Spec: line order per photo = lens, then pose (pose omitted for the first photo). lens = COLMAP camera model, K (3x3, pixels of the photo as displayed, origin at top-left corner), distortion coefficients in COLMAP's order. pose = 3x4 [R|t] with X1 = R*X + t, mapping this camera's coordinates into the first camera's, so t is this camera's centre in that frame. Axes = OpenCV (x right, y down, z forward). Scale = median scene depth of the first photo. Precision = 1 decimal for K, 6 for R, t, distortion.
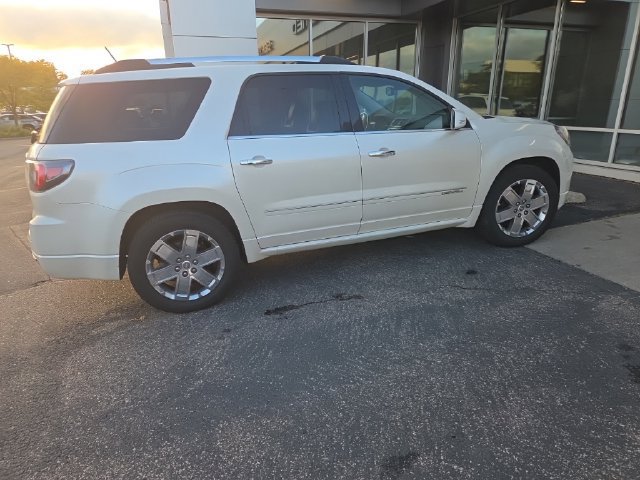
lens RADIAL K [[427.3, 0, 319.9], [0, 427.3, 242.4], [0, 0, 1]] dist [0.072636, -0.056123]
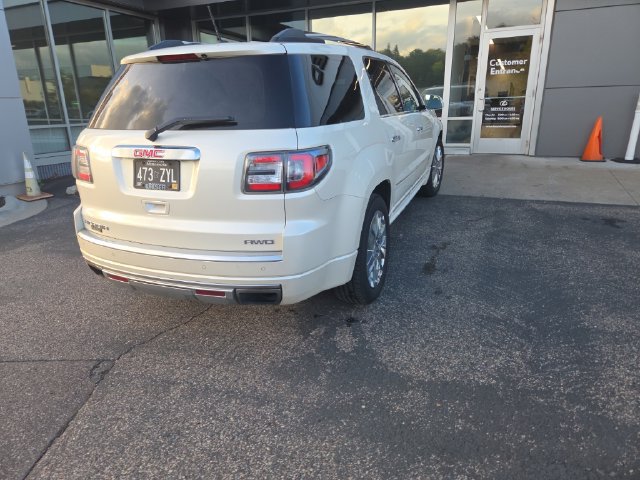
lens RADIAL K [[427.3, 0, 312.9], [0, 427.3, 233.0], [0, 0, 1]] dist [0.072636, -0.056123]
pose [[0.663803, -0.215865, 0.716078, -1.064223], [0.239422, 0.968390, 0.069982, -0.081096], [-0.708550, 0.124991, 0.694503, 0.421684]]
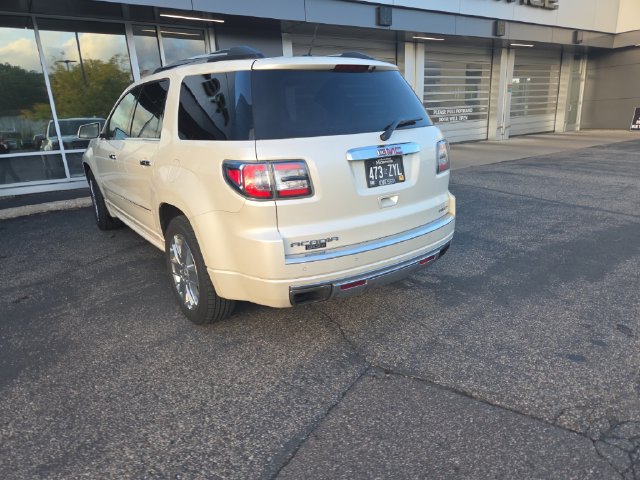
lens RADIAL K [[427.3, 0, 313.9], [0, 427.3, 242.5], [0, 0, 1]] dist [0.072636, -0.056123]
pose [[-0.296507, -0.230195, 0.926873, -1.431890], [0.347125, 0.878162, 0.329143, -0.379821], [-0.889712, 0.419335, -0.180475, 1.412627]]
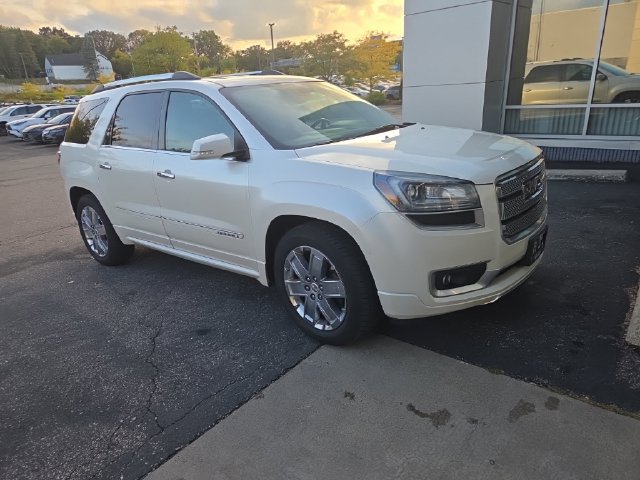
lens RADIAL K [[427.3, 0, 313.8], [0, 427.3, 245.8], [0, 0, 1]] dist [0.072636, -0.056123]
pose [[0.519866, 0.287341, -0.804471, 1.216349], [-0.210566, 0.955777, 0.205313, -0.343695], [0.827890, 0.062659, 0.557380, 0.786579]]
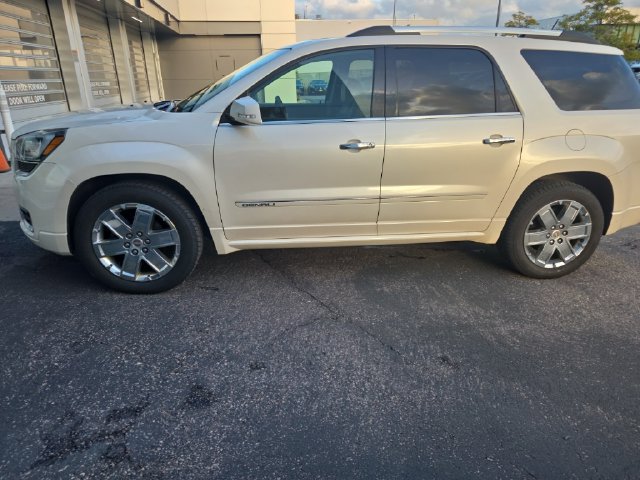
lens RADIAL K [[427.3, 0, 318.3], [0, 427.3, 244.4], [0, 0, 1]] dist [0.072636, -0.056123]
pose [[-0.985112, -0.031508, 0.168999, -0.113444], [0.082442, 0.776057, 0.625251, -0.786502], [-0.150853, 0.629875, -0.761906, 2.407080]]
